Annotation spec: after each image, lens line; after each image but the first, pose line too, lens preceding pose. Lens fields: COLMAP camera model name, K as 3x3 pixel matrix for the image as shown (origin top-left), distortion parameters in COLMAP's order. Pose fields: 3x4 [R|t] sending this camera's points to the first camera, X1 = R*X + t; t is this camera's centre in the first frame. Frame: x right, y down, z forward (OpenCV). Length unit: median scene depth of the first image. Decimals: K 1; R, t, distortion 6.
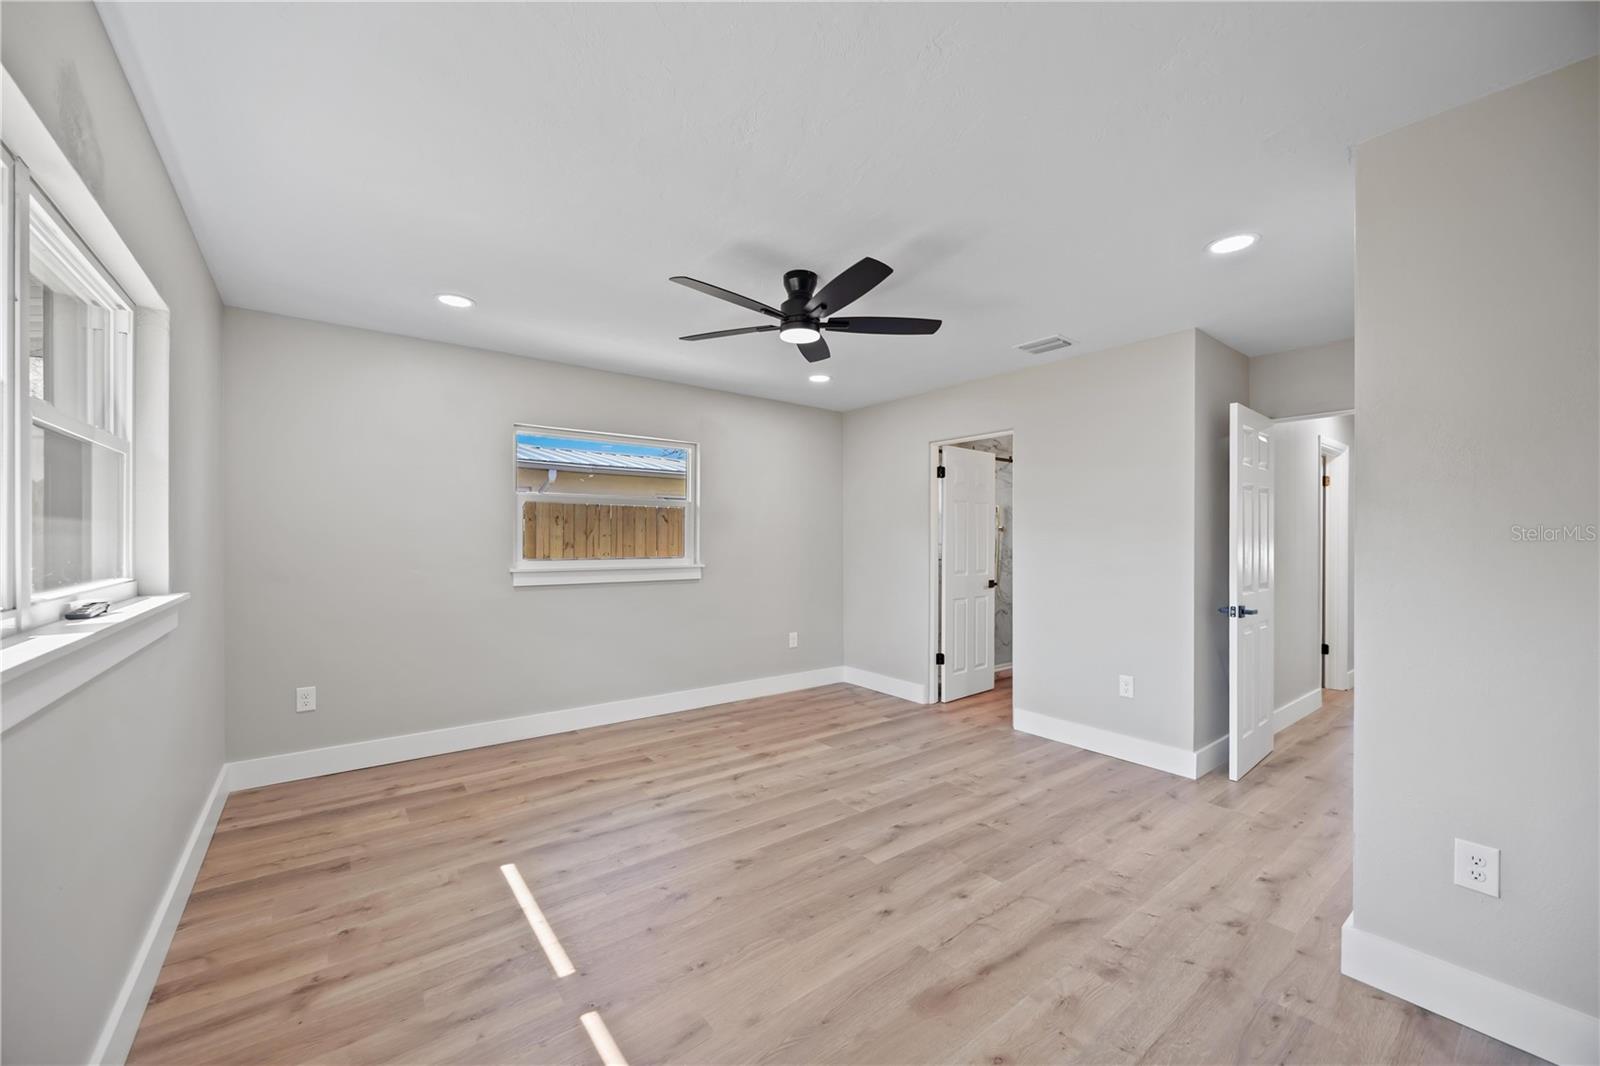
lens RADIAL K [[615.3, 0, 796.7], [0, 615.3, 536.1], [0, 0, 1]] dist [-0.001337, 0.000672]
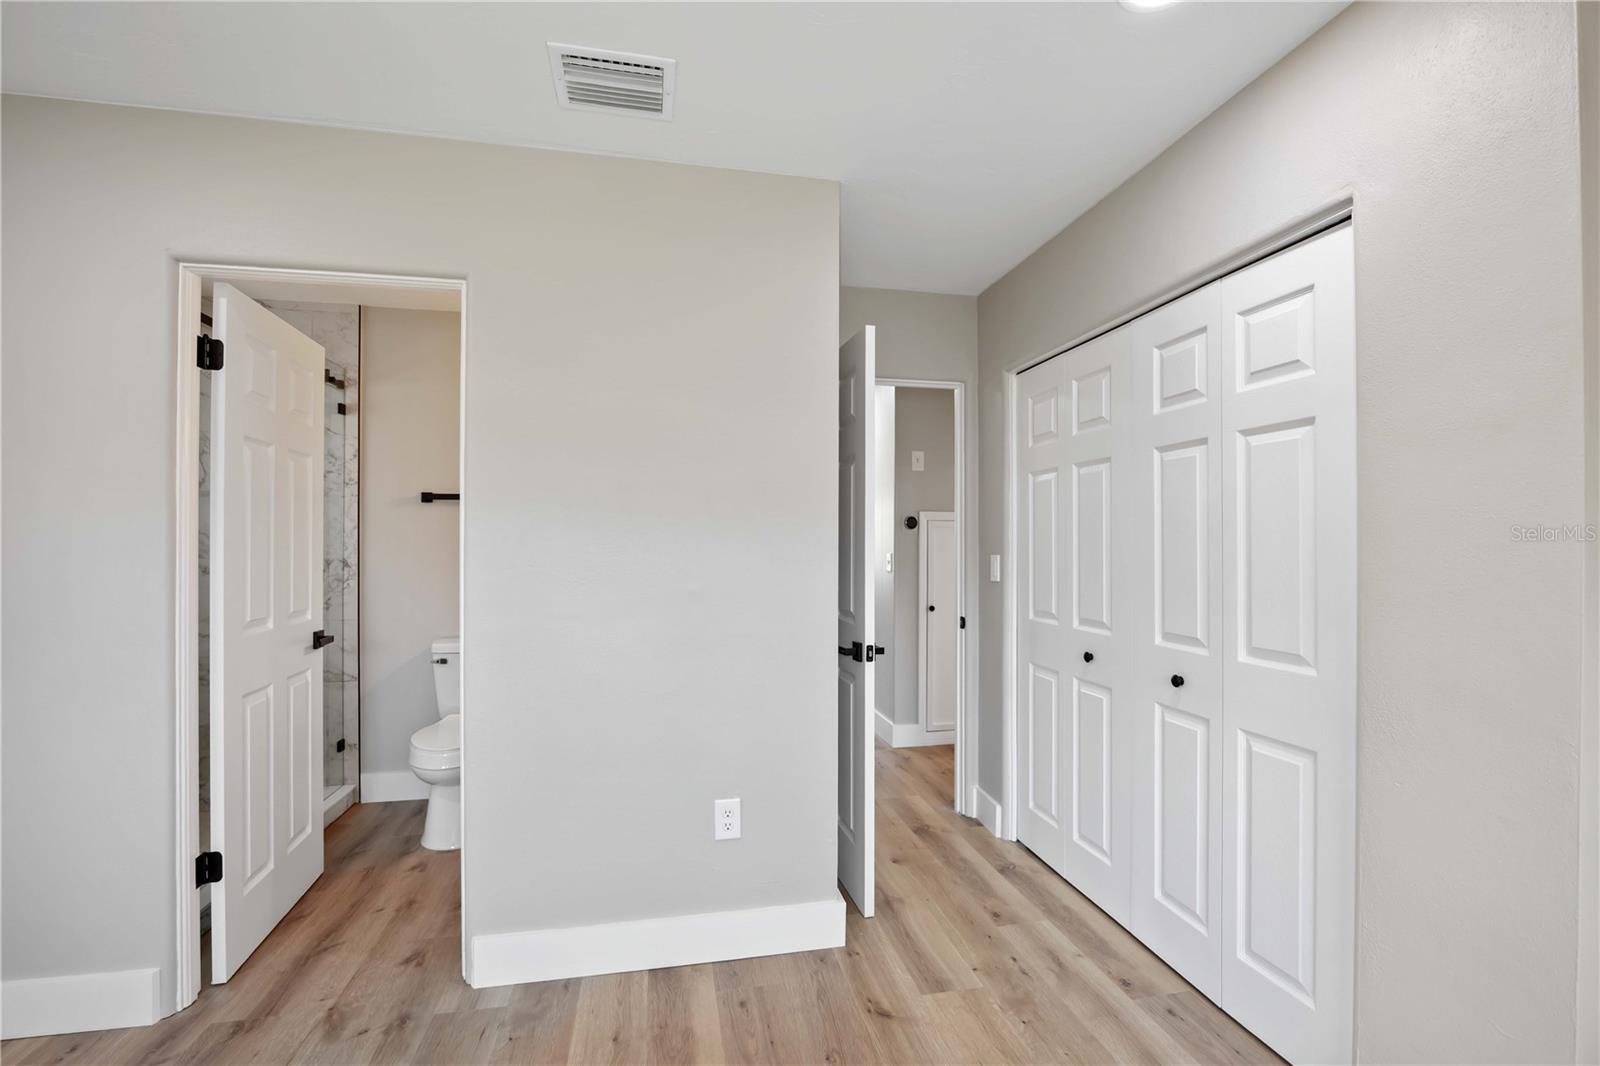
lens RADIAL K [[695.7, 0, 800.4], [0, 695.7, 541.5], [0, 0, 1]] dist [-0.013712, 0.000022]
pose [[0.432717, 0.000895, 0.901529, 0.031302], [-0.007448, 0.999969, 0.002582, 0.005660], [-0.901499, -0.007832, 0.432711, 0.812557]]
